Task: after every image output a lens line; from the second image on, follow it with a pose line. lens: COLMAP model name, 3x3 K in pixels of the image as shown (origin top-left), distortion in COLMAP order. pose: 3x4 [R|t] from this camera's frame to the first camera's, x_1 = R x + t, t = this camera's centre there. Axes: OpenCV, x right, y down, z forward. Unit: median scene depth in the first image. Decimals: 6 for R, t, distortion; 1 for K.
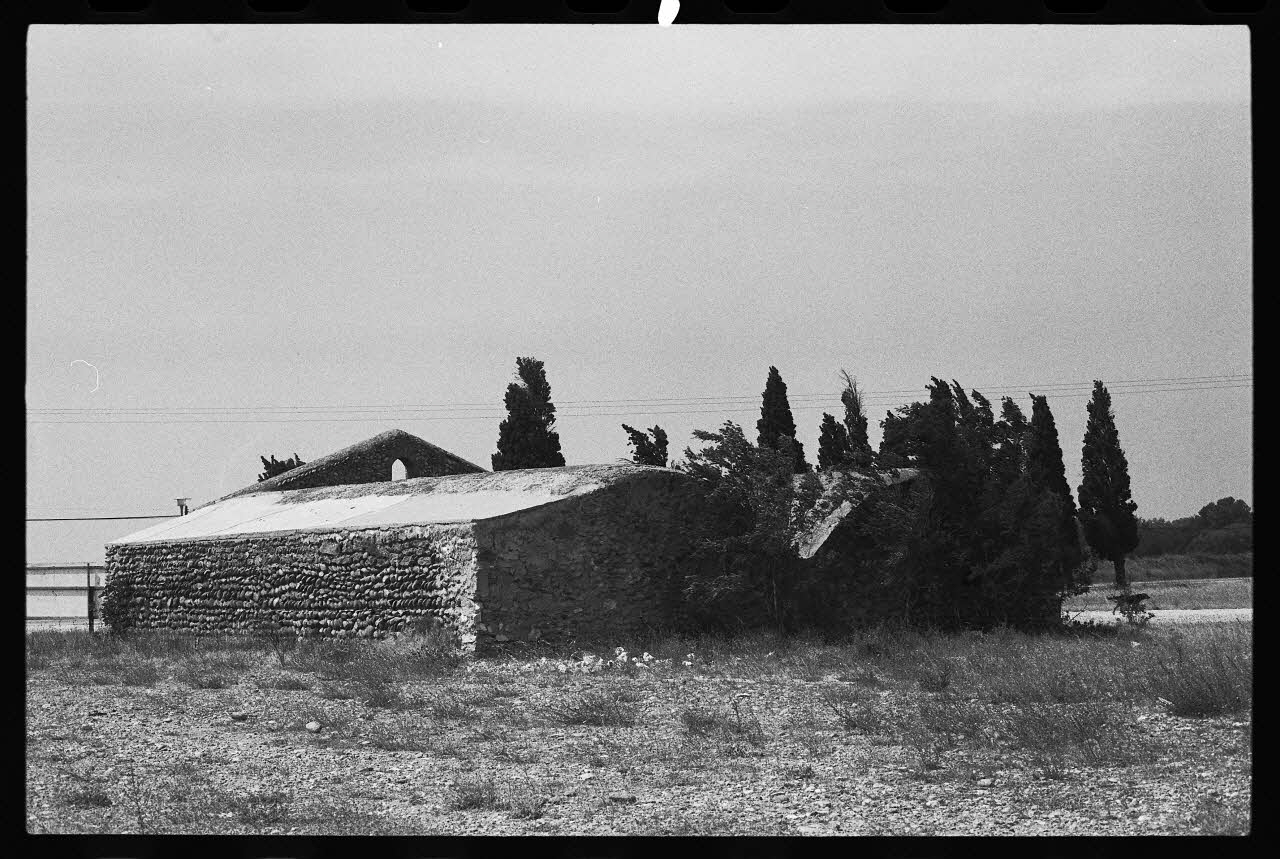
lens RADIAL K [[2046.6, 0, 640.0], [0, 2046.6, 429.5], [0, 0, 1]] dist [-0.134961, -0.045546]
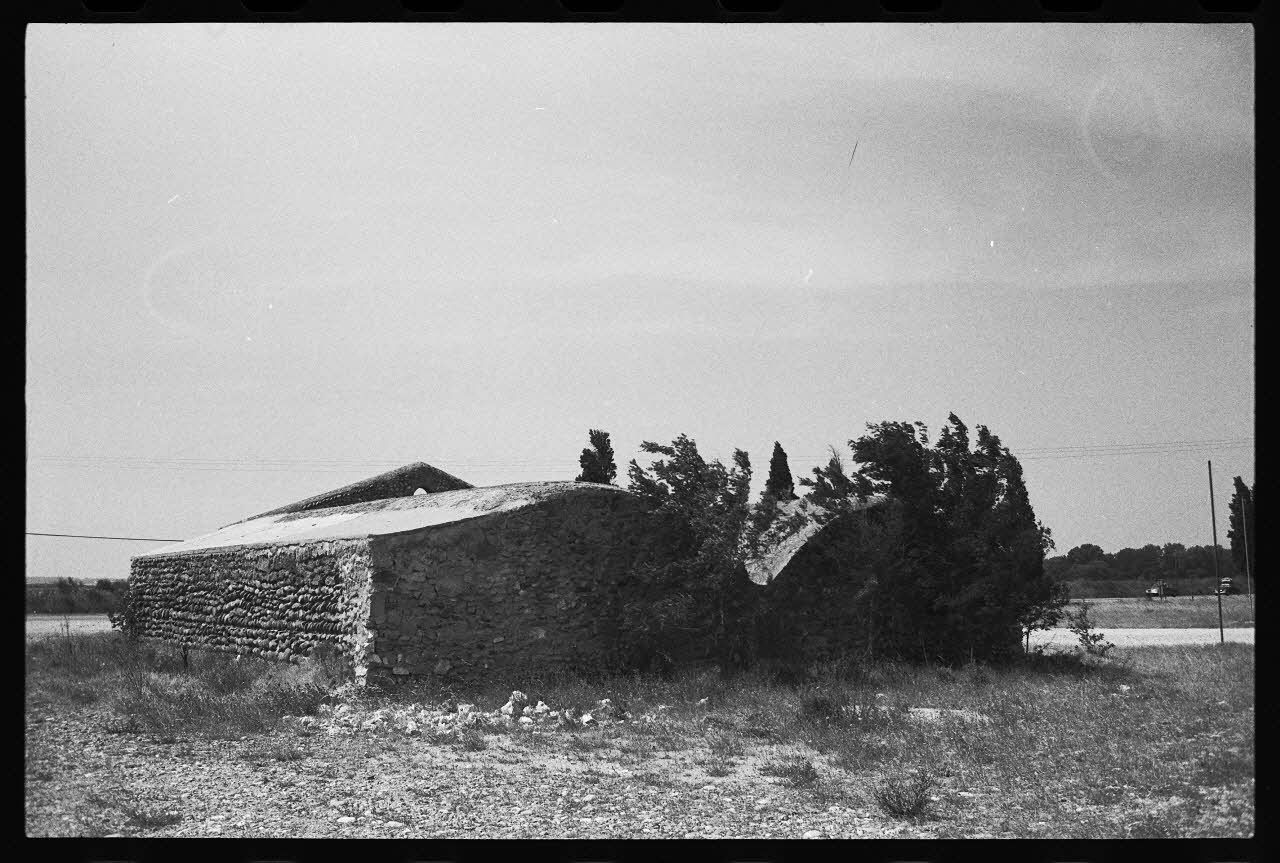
lens RADIAL K [[1228.7, 0, 640.0], [0, 1228.7, 431.5], [0, 0, 1]] dist [-0.081651, -0.003482]
pose [[0.998028, 0.011726, -0.061660, 0.059755], [-0.015031, 0.998460, -0.053408, 0.023483], [0.060938, 0.054229, 0.996667, 0.433496]]
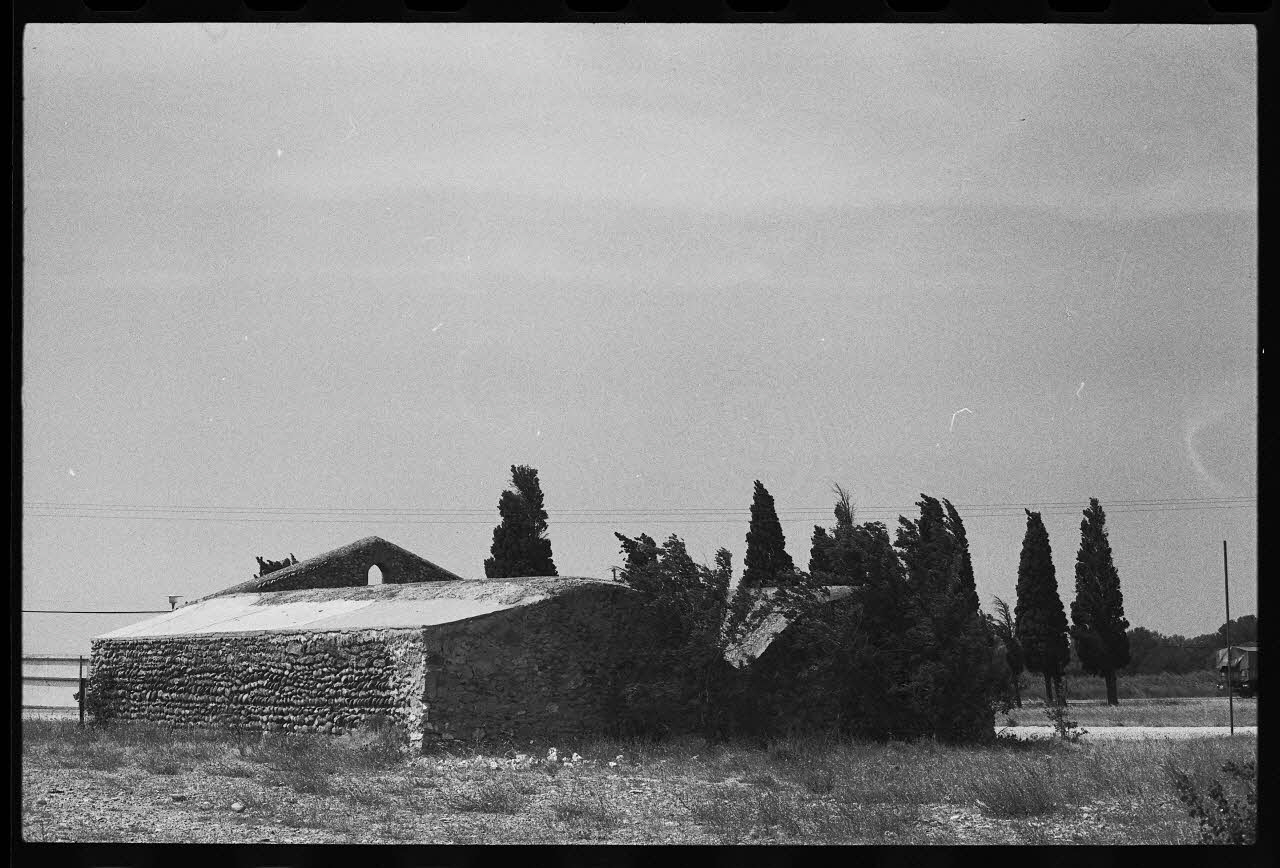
lens RADIAL K [[2063.4, 0, 640.0], [0, 2063.4, 434.0], [0, 0, 1]] dist [-0.066864, -0.591190]
pose [[0.999671, 0.022754, -0.011867, 0.038948], [-0.023297, 0.998585, -0.047798, -0.006884], [0.010763, 0.048059, 0.998787, -0.081051]]
